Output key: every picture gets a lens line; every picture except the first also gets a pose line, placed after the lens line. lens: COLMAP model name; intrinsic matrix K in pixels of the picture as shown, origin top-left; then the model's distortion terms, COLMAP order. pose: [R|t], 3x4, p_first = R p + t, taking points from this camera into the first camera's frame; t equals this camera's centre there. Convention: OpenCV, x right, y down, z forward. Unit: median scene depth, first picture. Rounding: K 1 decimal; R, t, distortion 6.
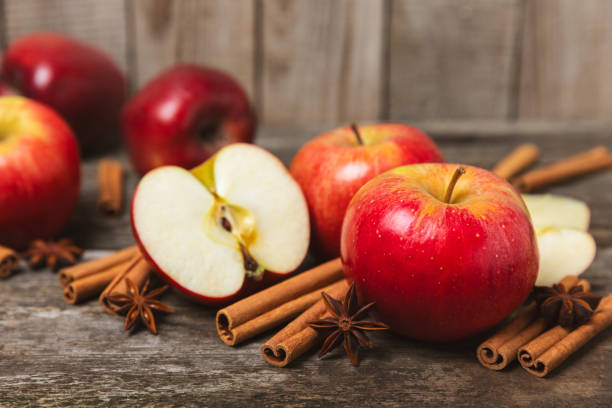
lens RADIAL K [[1069.7, 0, 306.0], [0, 1069.7, 204.0], [0, 0, 1]] dist [-0.038379, 0.084961]
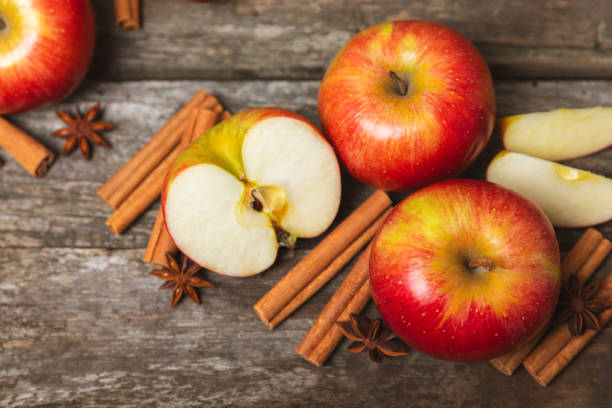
lens RADIAL K [[1096.7, 0, 298.1], [0, 1096.7, 204.4], [0, 0, 1]] dist [-0.034900, 0.013709]
pose [[0.998874, 0.016026, -0.044654, 0.010209], [0.024771, 0.626560, 0.778980, -0.853005], [0.040463, -0.779209, 0.625457, 0.392063]]
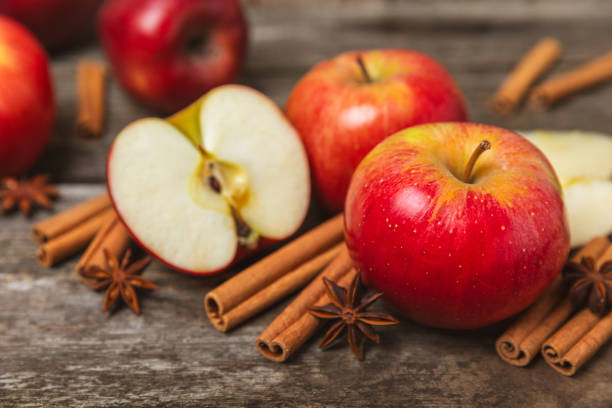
lens RADIAL K [[1028.7, 0, 306.0], [0, 1028.7, 204.0], [0, 0, 1]] dist [-0.023460, 0.015781]
pose [[0.999995, -0.002744, -0.001381, 0.002006], [0.002970, 0.978495, 0.206248, -0.153374], [0.000785, -0.206251, 0.978499, 0.178484]]
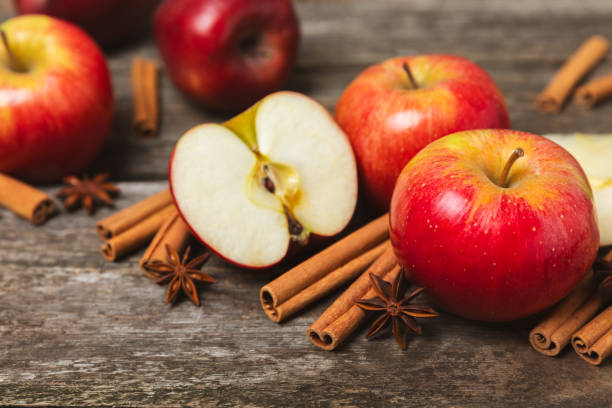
lens RADIAL K [[1146.8, 0, 322.5], [0, 1146.8, 204.1], [0, 0, 1]] dist [-0.032861, -0.000921]
pose [[0.999537, 0.002171, -0.030351, 0.003727], [0.004626, 0.975013, 0.222098, -0.207275], [0.030075, -0.222136, 0.974552, 0.008401]]
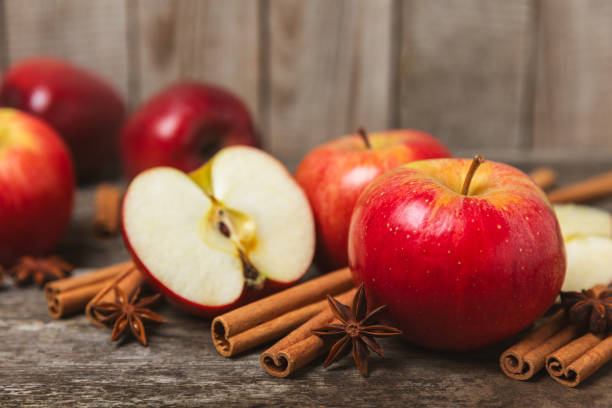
lens RADIAL K [[1028.7, 0, 306.0], [0, 1028.7, 204.0], [0, 0, 1]] dist [-0.023460, 0.015781]
pose [[0.999923, -0.004526, -0.011530, 0.006980], [0.003597, 0.996837, -0.079391, 0.074217], [0.011852, 0.079344, 0.996777, 0.122847]]
